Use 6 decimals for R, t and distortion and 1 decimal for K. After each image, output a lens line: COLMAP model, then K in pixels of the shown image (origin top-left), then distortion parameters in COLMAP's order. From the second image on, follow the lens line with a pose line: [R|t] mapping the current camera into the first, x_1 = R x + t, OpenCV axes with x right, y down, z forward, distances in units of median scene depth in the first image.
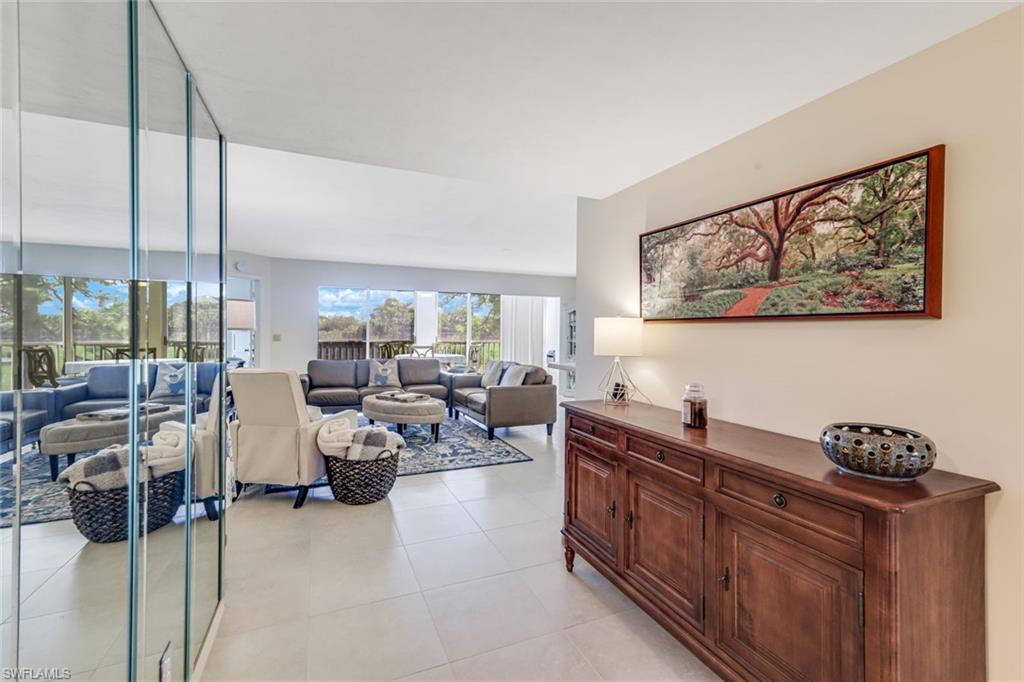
lens RADIAL K [[446.1, 0, 514.6], [0, 446.1, 336.8], [0, 0, 1]] dist [0.002267, -0.000183]
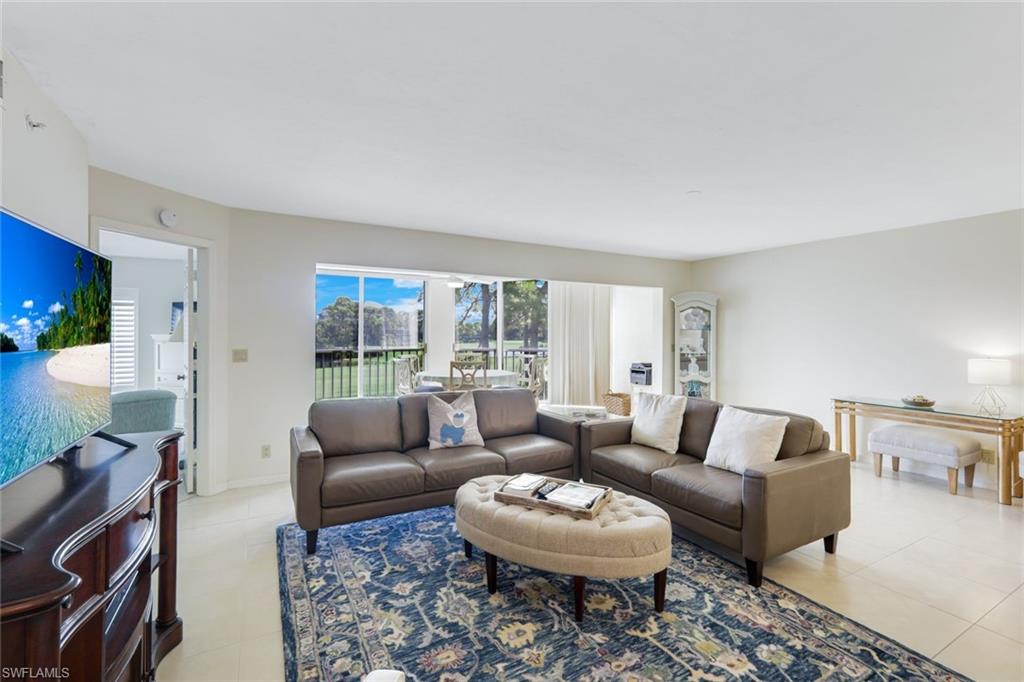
lens RADIAL K [[446.1, 0, 509.6], [0, 446.1, 335.2], [0, 0, 1]] dist [0.002267, -0.000183]
pose [[0.995569, -0.008125, 0.093683, -0.276854], [0.008333, 0.999964, -0.001835, -0.020458], [-0.093664, 0.002607, 0.995600, 0.460418]]
